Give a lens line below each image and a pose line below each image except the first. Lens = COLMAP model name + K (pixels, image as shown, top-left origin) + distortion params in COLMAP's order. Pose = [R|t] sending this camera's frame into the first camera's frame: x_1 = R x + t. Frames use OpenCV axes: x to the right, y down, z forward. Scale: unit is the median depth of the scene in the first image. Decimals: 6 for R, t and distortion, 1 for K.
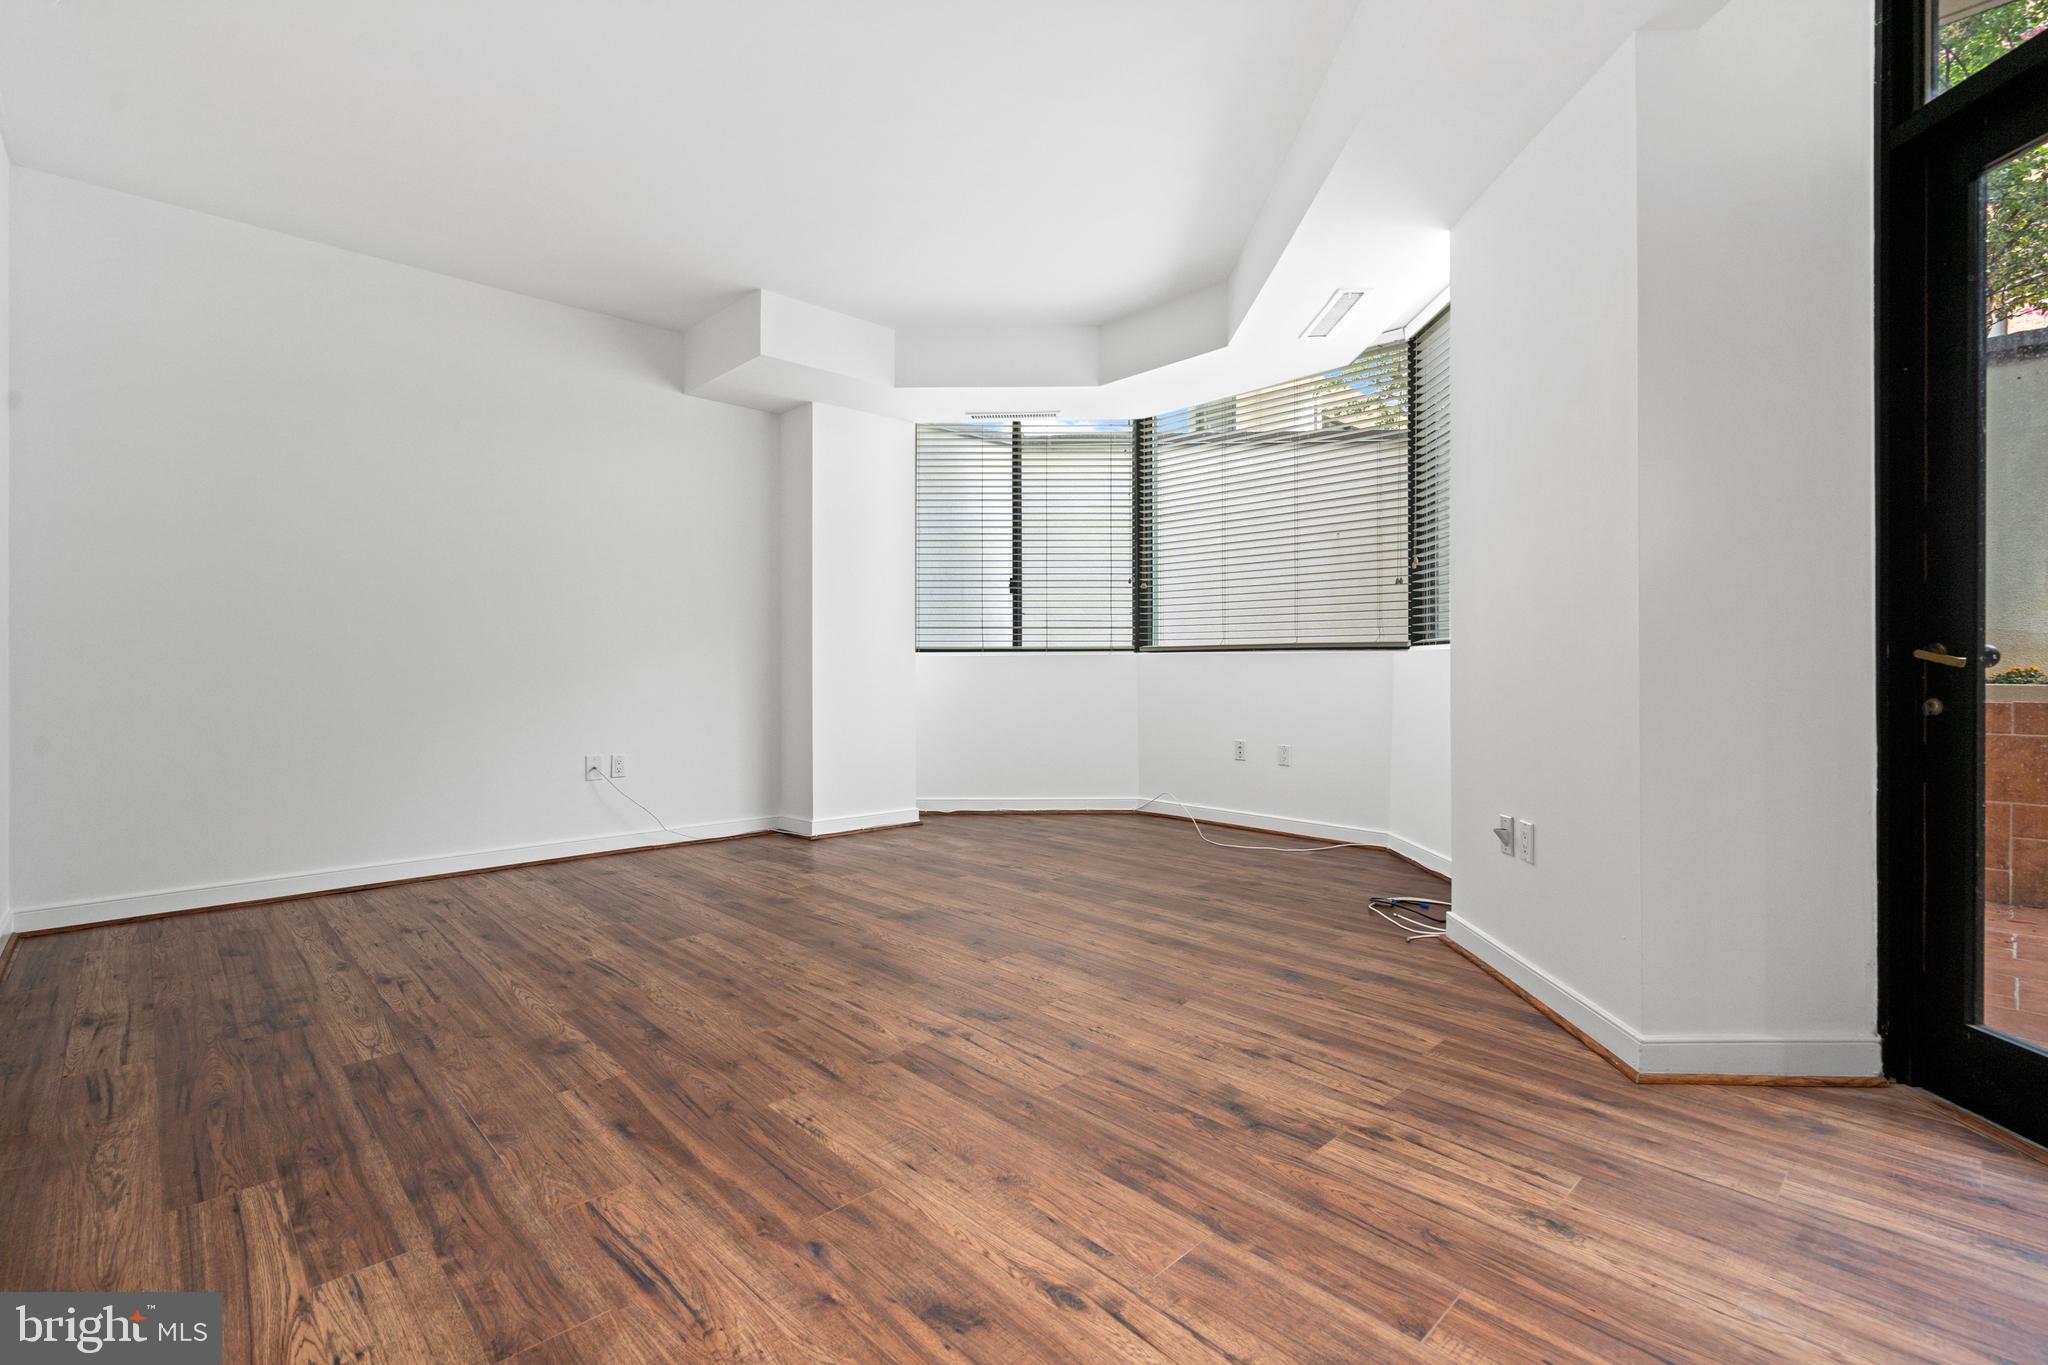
lens RADIAL K [[923.9, 0, 1022.4], [0, 923.9, 679.4], [0, 0, 1]] dist [0.000163, 0.000105]
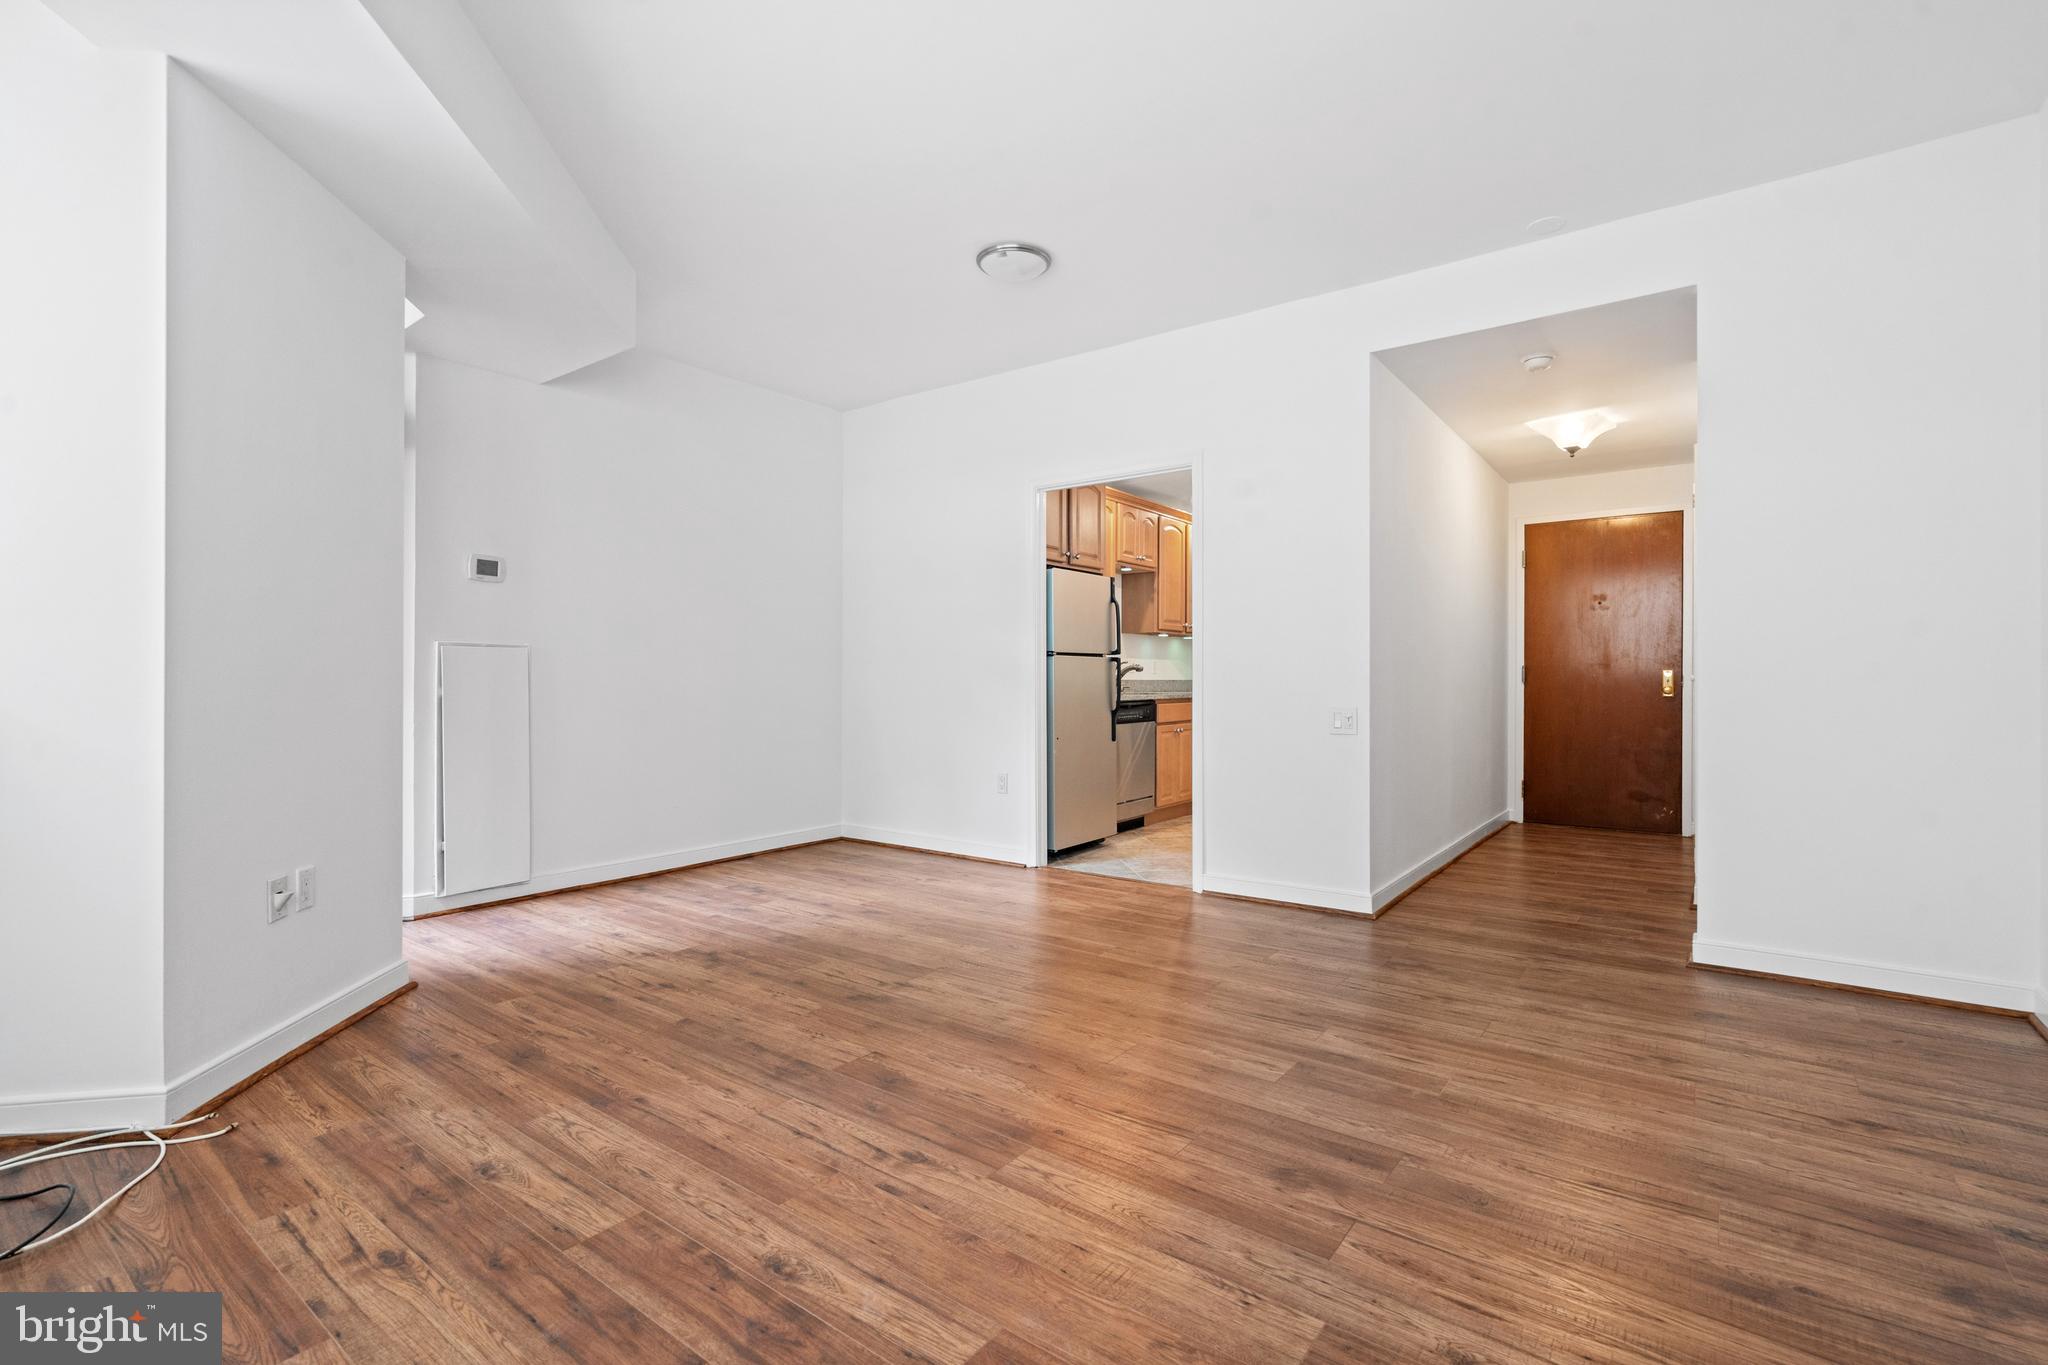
lens RADIAL K [[923.9, 0, 1022.4], [0, 923.9, 679.4], [0, 0, 1]] dist [0.000163, 0.000105]
pose [[-0.987452, 0.004860, -0.157842, -0.056451], [0.002194, 0.999852, 0.017060, -0.073223], [0.157902, 0.016499, -0.987317, 2.528984]]
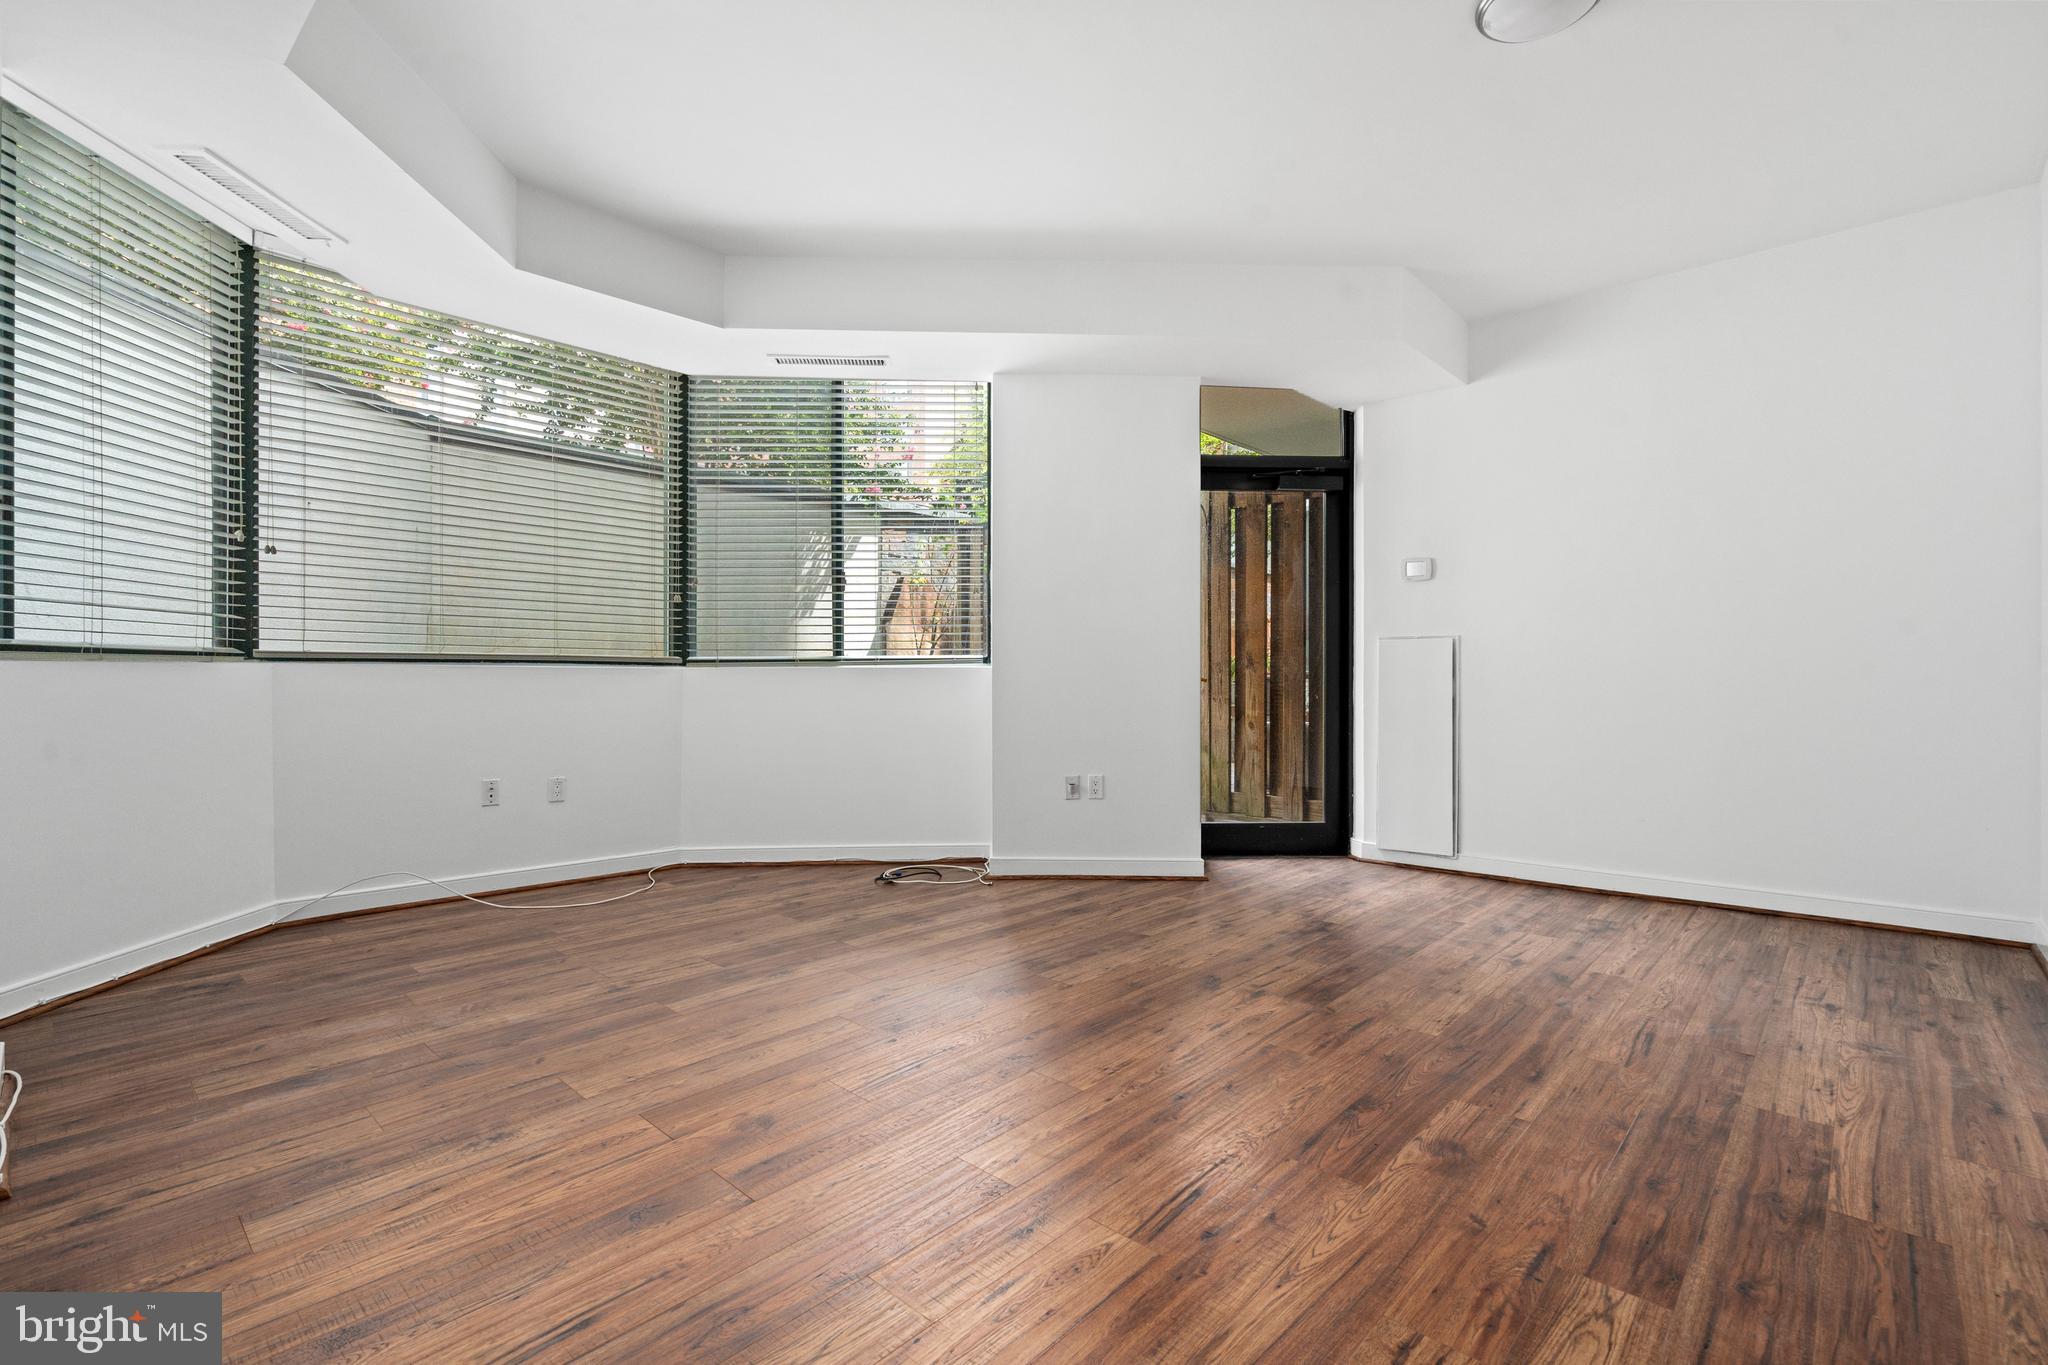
lens RADIAL K [[923.9, 0, 1022.4], [0, 923.9, 679.4], [0, 0, 1]] dist [0.000163, 0.000105]
pose [[-0.064516, 0.004816, 0.997905, -1.367888], [0.014745, 0.999884, -0.003872, -0.017803], [-0.997808, 0.014465, -0.064580, 1.508649]]
